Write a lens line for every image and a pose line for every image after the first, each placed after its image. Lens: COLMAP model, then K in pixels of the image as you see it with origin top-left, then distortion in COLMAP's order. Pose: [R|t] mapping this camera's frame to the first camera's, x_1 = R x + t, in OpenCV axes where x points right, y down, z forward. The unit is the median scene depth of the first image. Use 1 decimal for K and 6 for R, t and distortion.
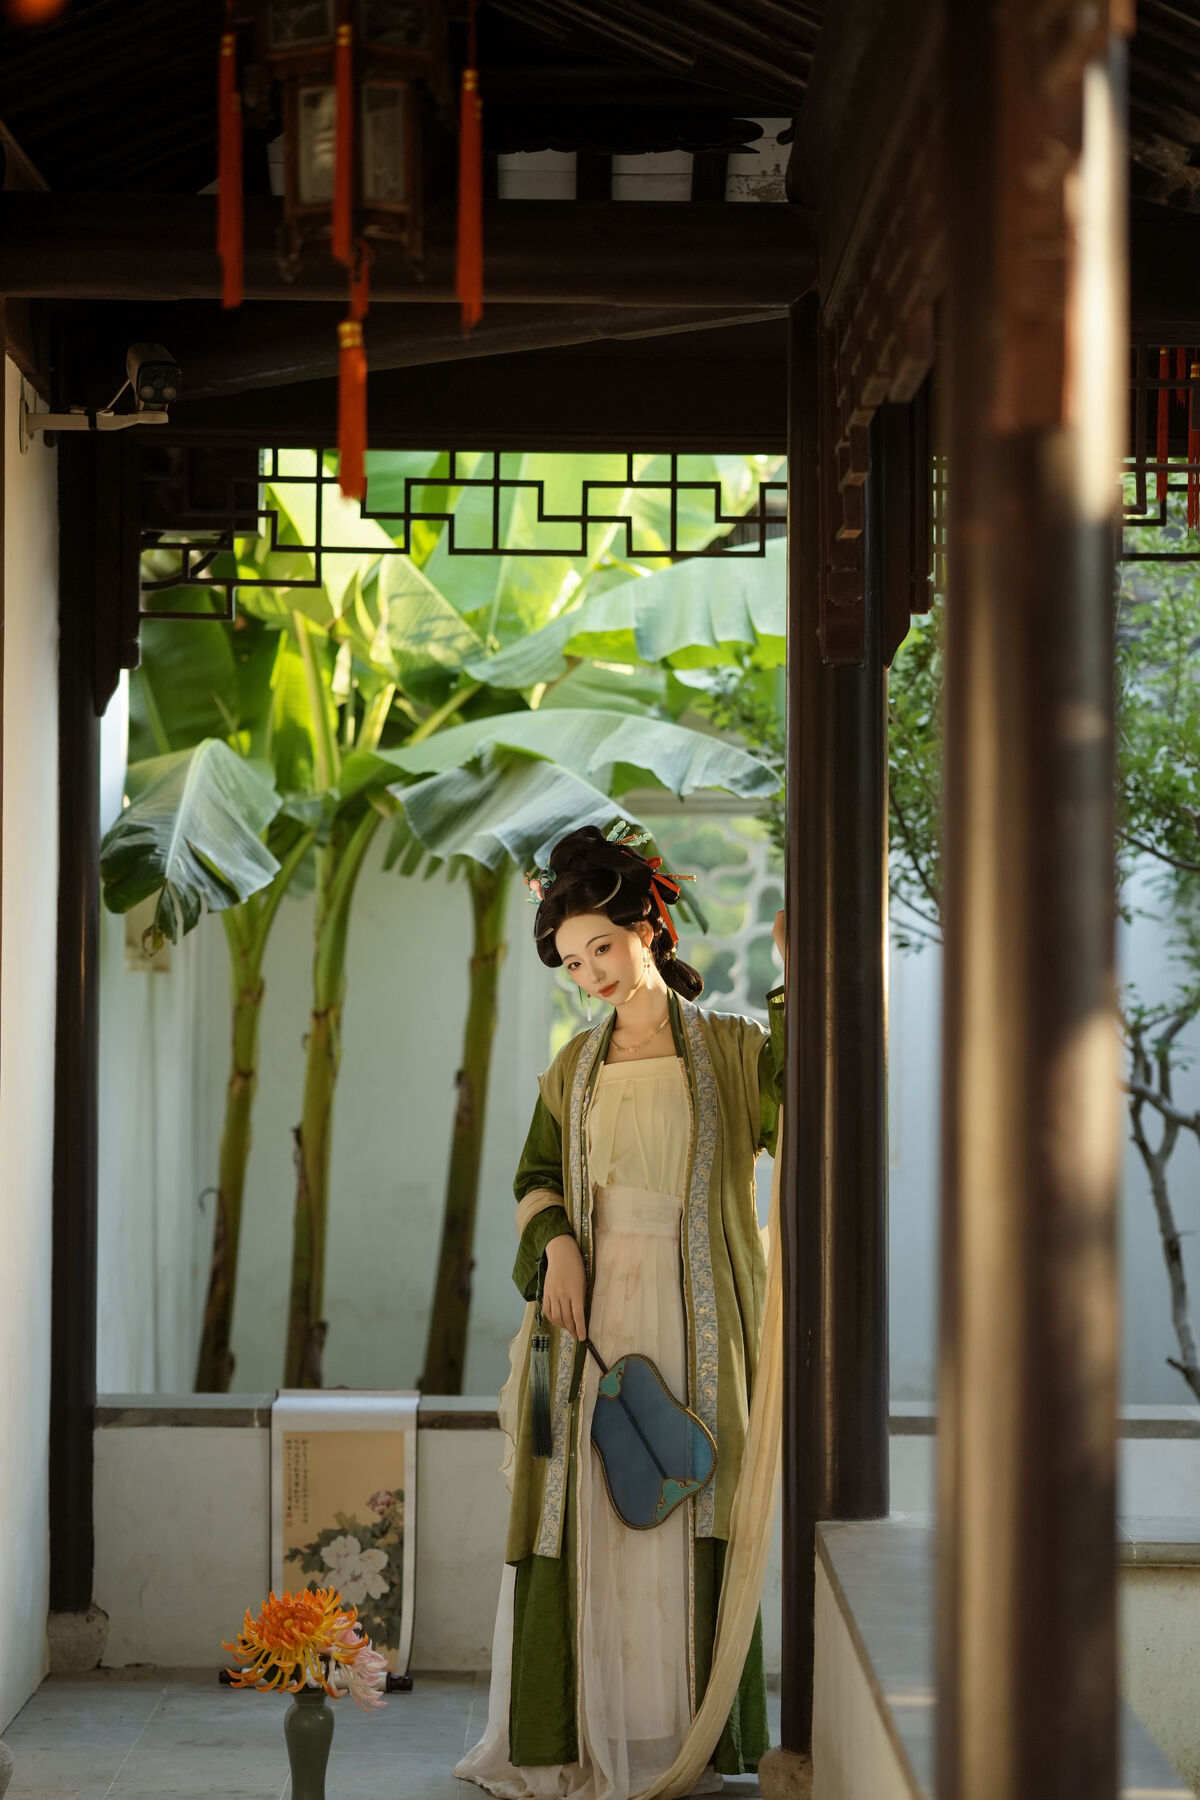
lens RADIAL K [[4181.0, 0, 592.2], [0, 4181.0, 874.2], [0, 0, 1]] dist [0.196699, 0.482031]
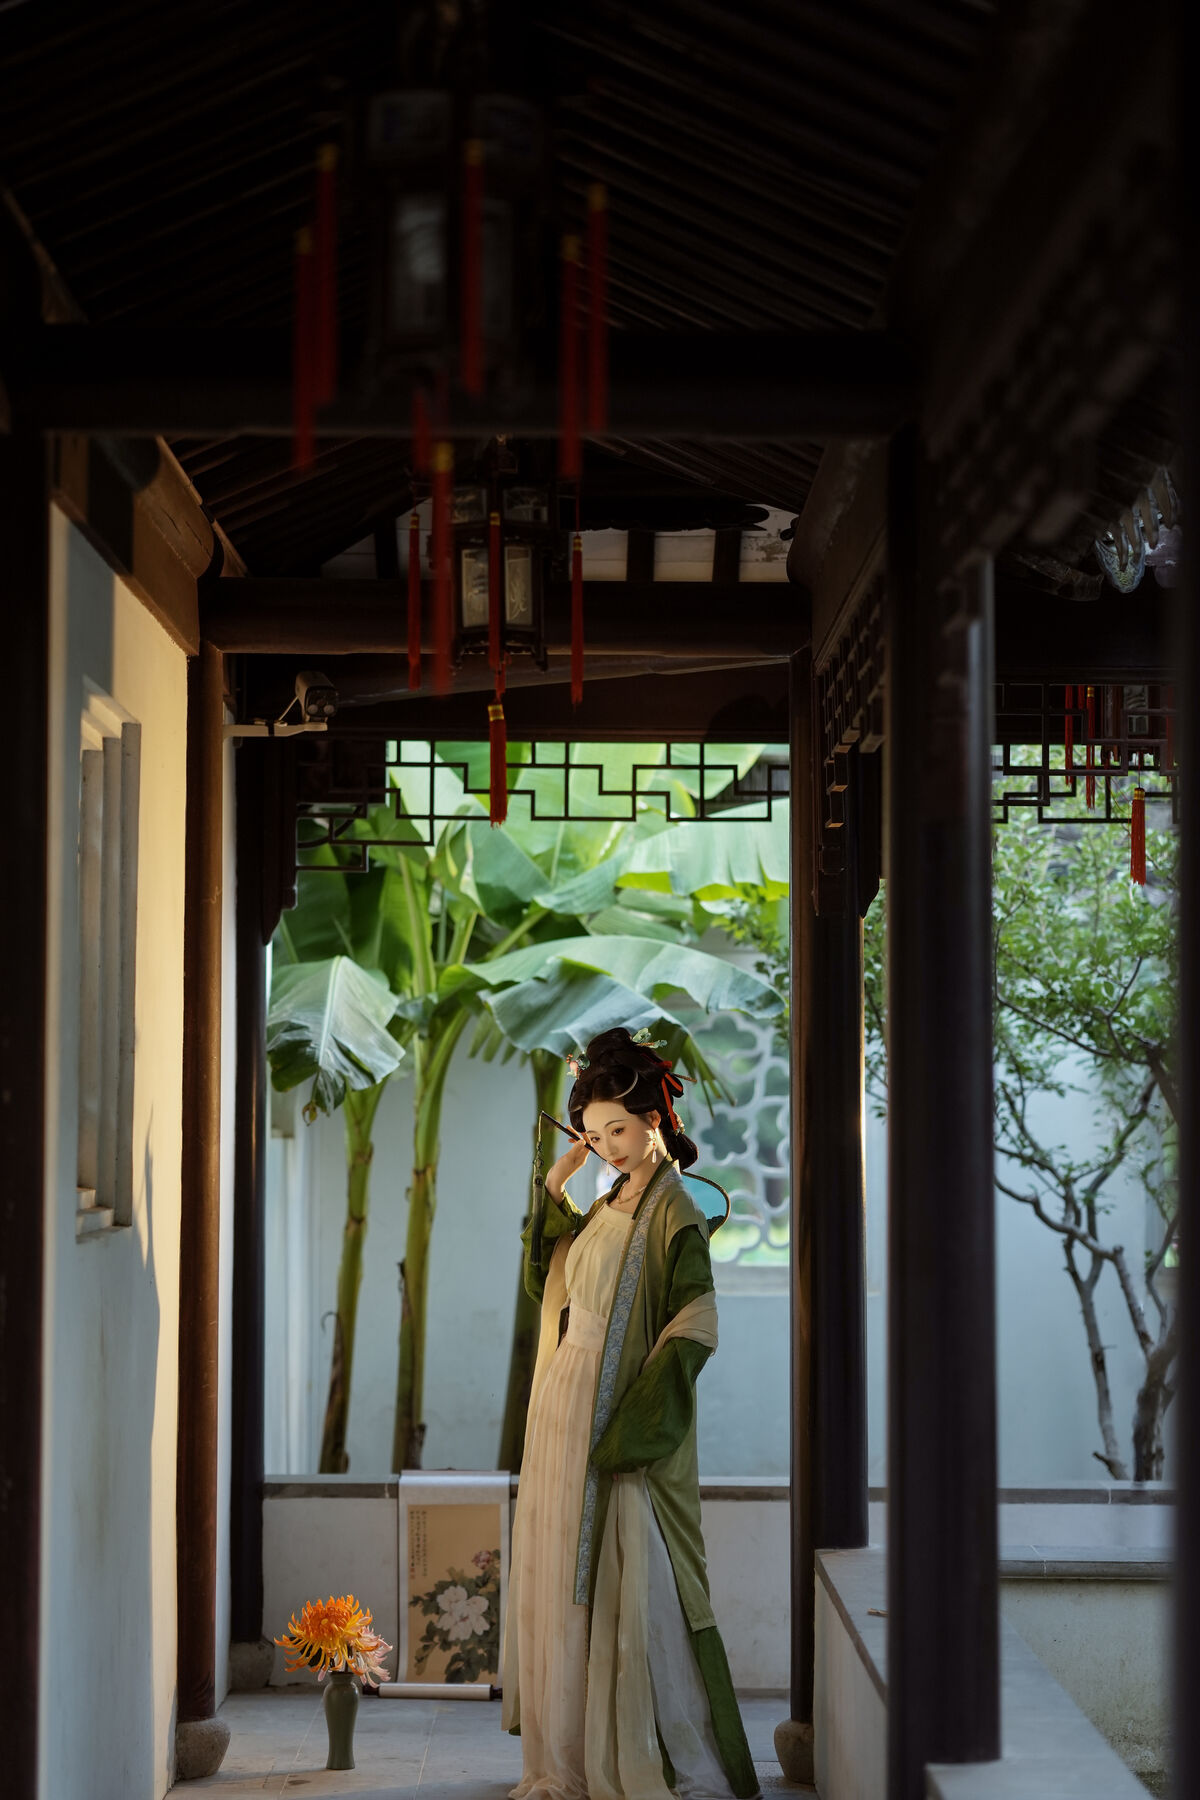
lens RADIAL K [[4391.5, 0, 600.0], [0, 4391.5, 900.0], [0, 0, 1]] dist [0.361752, 0.775985]
pose [[0.999975, -0.004041, 0.005767, -0.018602], [0.004199, 0.999613, -0.027495, -0.012143], [-0.005654, 0.027518, 0.999605, -0.340614]]
